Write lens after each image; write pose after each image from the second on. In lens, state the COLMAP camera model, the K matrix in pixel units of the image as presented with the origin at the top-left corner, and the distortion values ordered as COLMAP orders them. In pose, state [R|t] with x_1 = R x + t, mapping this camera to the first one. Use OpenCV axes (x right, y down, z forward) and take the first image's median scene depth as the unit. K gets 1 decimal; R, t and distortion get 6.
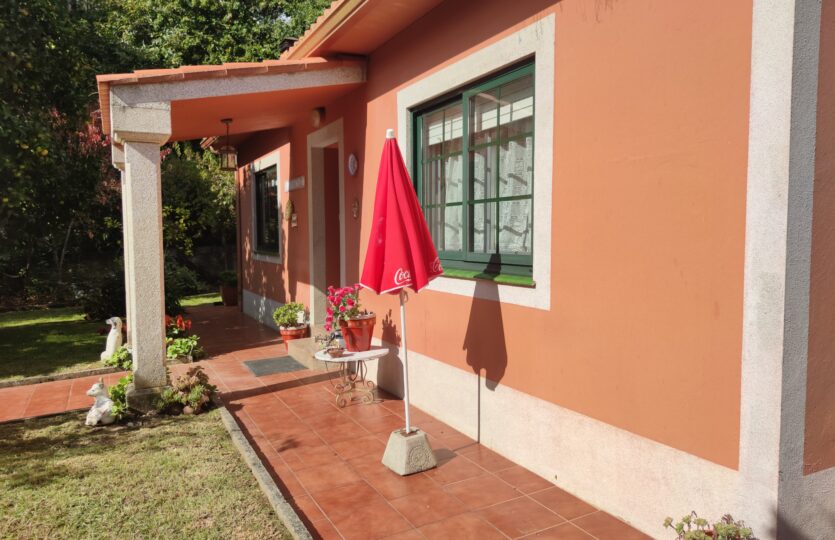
lens RADIAL K [[593.0, 0, 417.5], [0, 593.0, 270.0], [0, 0, 1]] dist [0.044860, -0.085886]
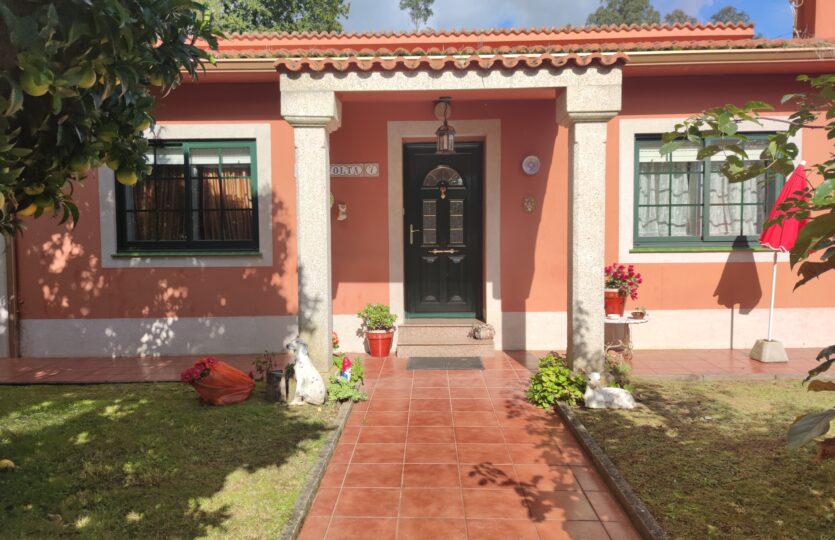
lens RADIAL K [[589.8, 0, 433.4], [0, 589.8, 278.6], [0, 0, 1]] dist [0.096437, -0.134161]
pose [[0.463369, -0.033935, 0.885515, -1.780242], [0.060850, 0.998126, 0.006409, 0.029931], [-0.884074, 0.050914, 0.464566, 0.951108]]
